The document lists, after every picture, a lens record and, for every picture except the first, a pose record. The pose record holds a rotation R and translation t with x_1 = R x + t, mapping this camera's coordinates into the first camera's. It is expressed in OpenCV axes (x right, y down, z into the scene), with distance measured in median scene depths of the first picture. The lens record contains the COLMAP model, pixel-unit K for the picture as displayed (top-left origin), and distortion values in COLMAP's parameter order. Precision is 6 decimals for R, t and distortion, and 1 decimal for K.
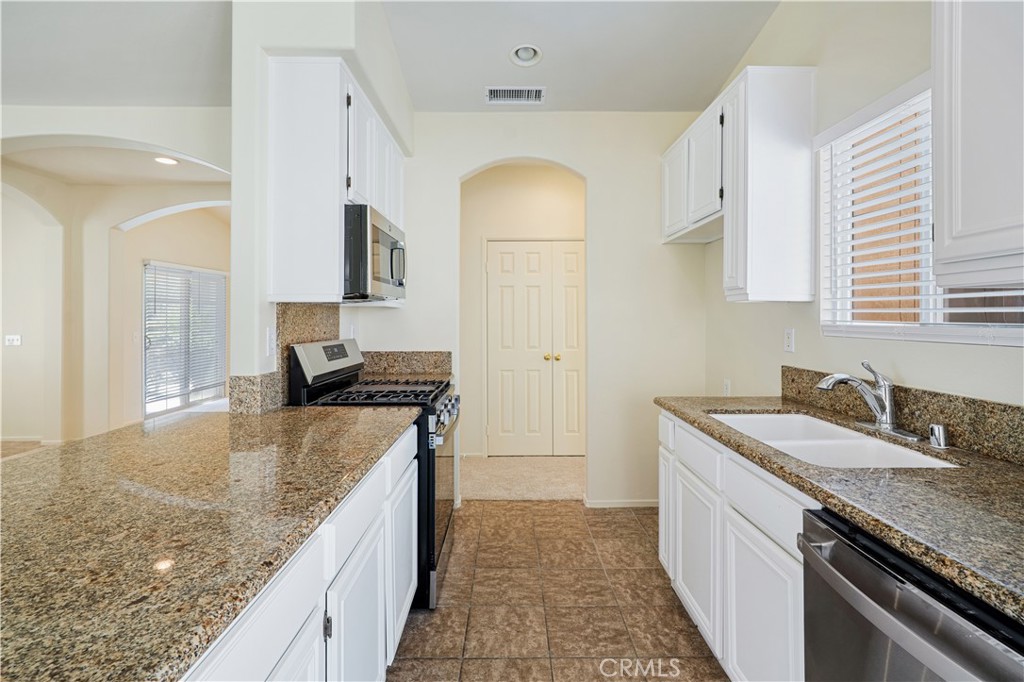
lens RADIAL K [[484.4, 0, 513.8], [0, 484.4, 315.0], [0, 0, 1]] dist [-0.012398, 0.003157]
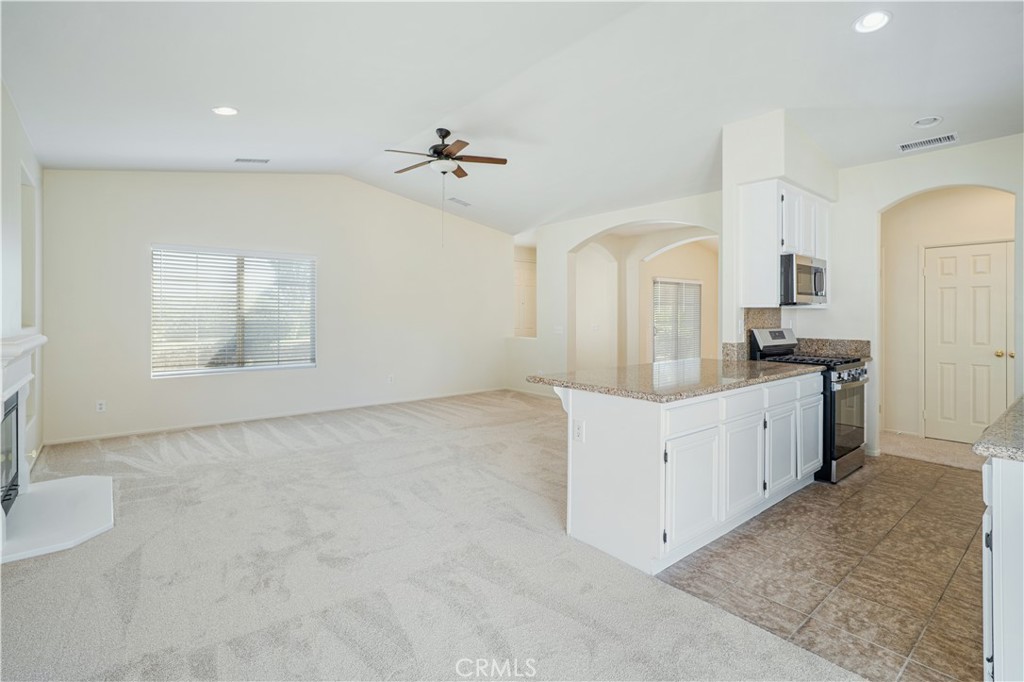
lens RADIAL K [[484.4, 0, 508.2], [0, 484.4, 312.9], [0, 0, 1]] dist [-0.012398, 0.003157]
pose [[0.626620, -0.000644, -0.779325, 0.390086], [0.001289, 0.999999, 0.000210, -0.005441], [0.779324, -0.001136, 0.626620, -0.869330]]
